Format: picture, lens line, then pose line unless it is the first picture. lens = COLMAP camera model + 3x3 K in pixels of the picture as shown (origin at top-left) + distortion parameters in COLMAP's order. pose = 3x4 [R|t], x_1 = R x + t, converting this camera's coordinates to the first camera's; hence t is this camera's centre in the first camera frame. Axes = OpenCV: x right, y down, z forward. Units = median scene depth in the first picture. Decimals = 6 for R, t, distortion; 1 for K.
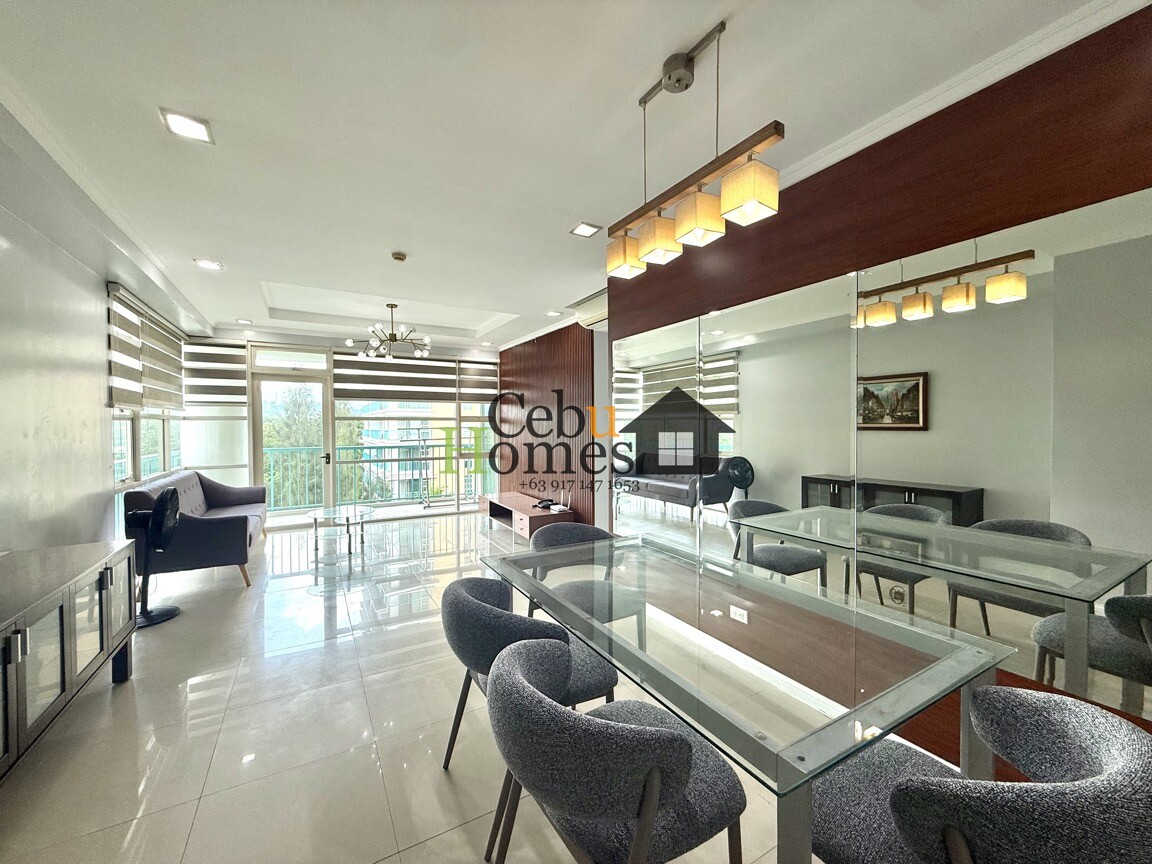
lens RADIAL K [[460.7, 0, 574.9], [0, 460.7, 430.1], [0, 0, 1]] dist [0.006103, -0.000417]
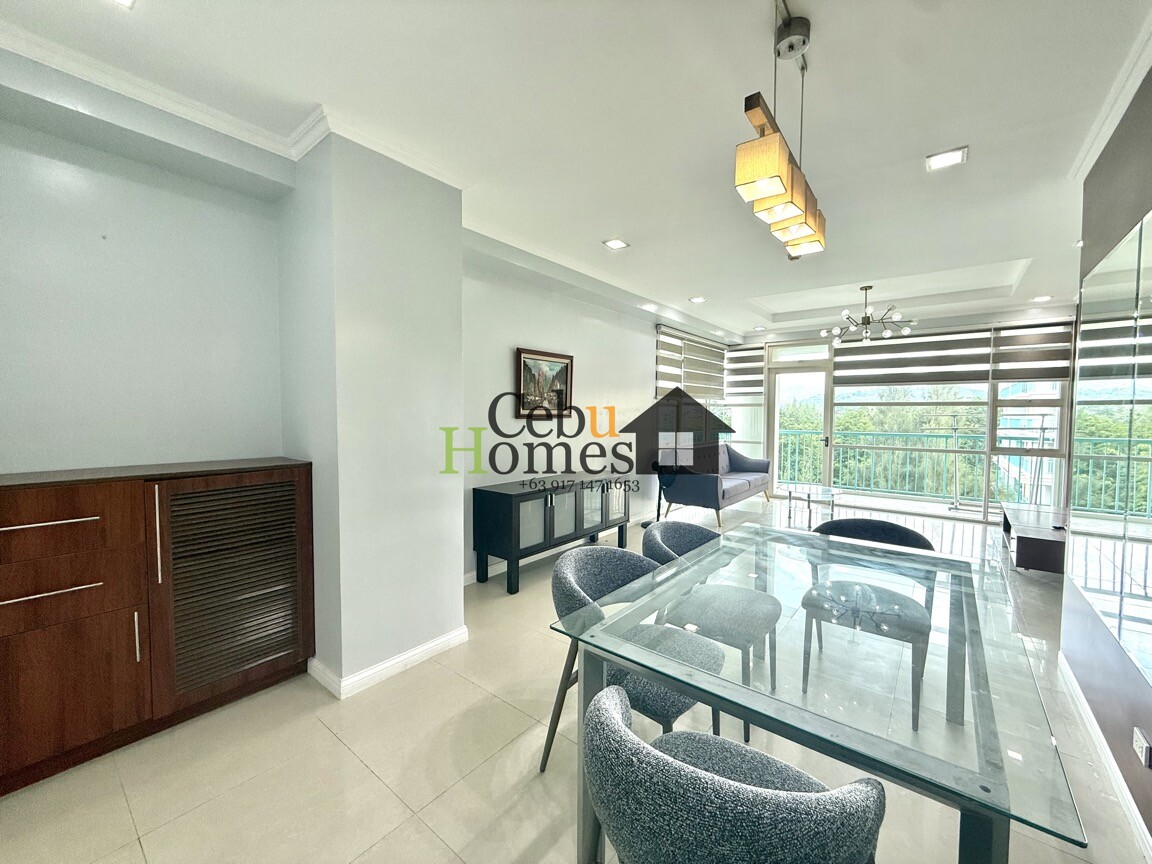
lens RADIAL K [[460.7, 0, 576.2], [0, 460.7, 431.2], [0, 0, 1]] dist [0.006103, -0.000417]
pose [[0.367450, 0.044039, -0.929000, 0.273625], [-0.015752, 0.999030, 0.041128, 0.002284], [0.929910, -0.000479, 0.367787, 0.065742]]
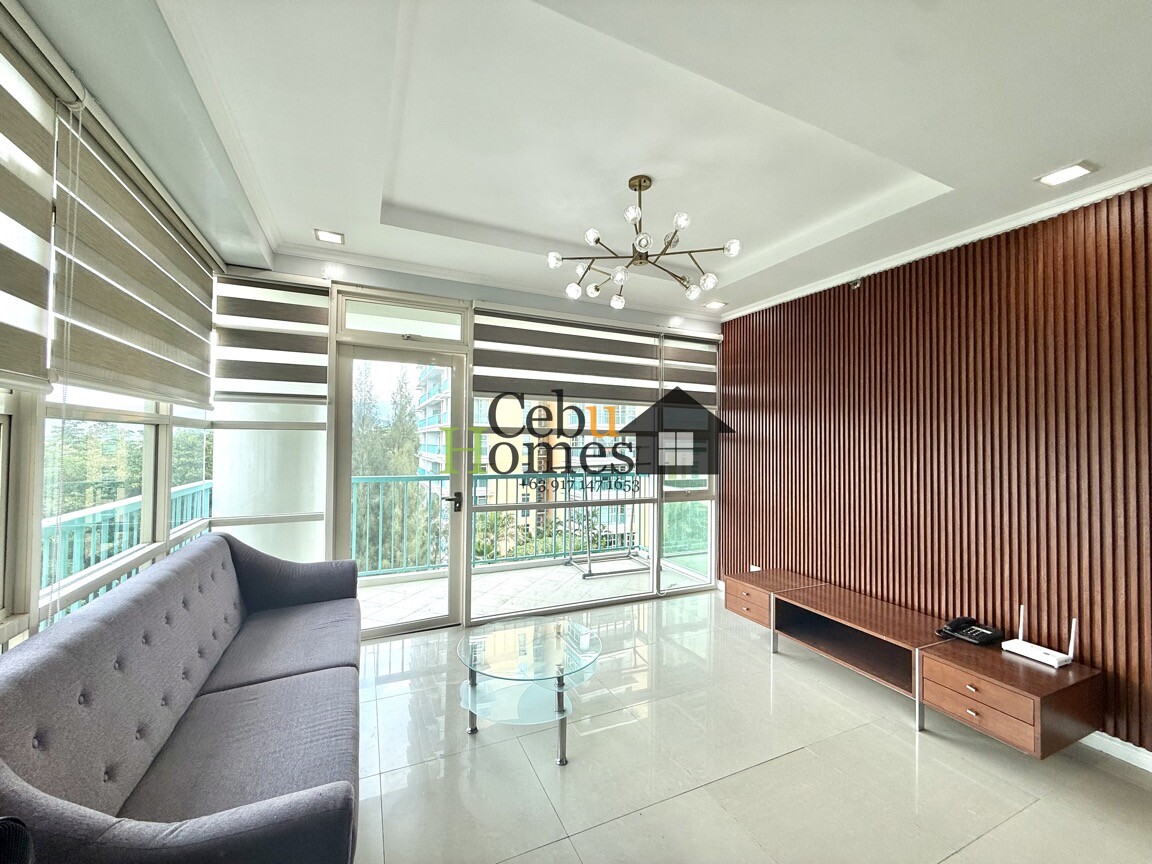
lens RADIAL K [[460.7, 0, 576.4], [0, 460.7, 428.3], [0, 0, 1]] dist [0.006103, -0.000417]
pose [[0.996139, 0.014320, -0.086611, -0.382001], [-0.017607, 0.999149, -0.037300, -0.008897], [0.086004, 0.038681, 0.995544, 0.503276]]
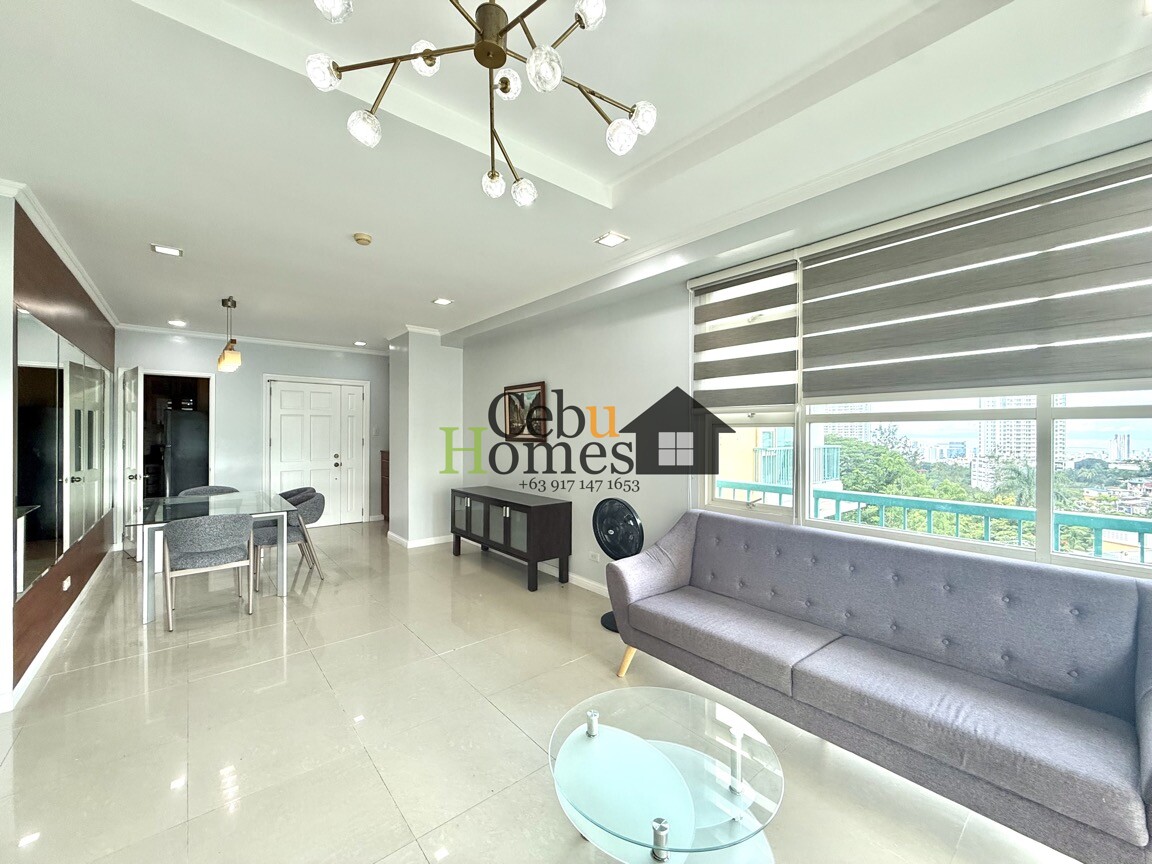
lens RADIAL K [[460.7, 0, 576.9], [0, 460.7, 429.8], [0, 0, 1]] dist [0.006103, -0.000417]
pose [[-0.986053, -0.004527, -0.166369, -0.369156], [-0.006164, 0.999938, 0.009323, -0.017319], [0.166316, 0.010218, -0.986020, 1.103496]]
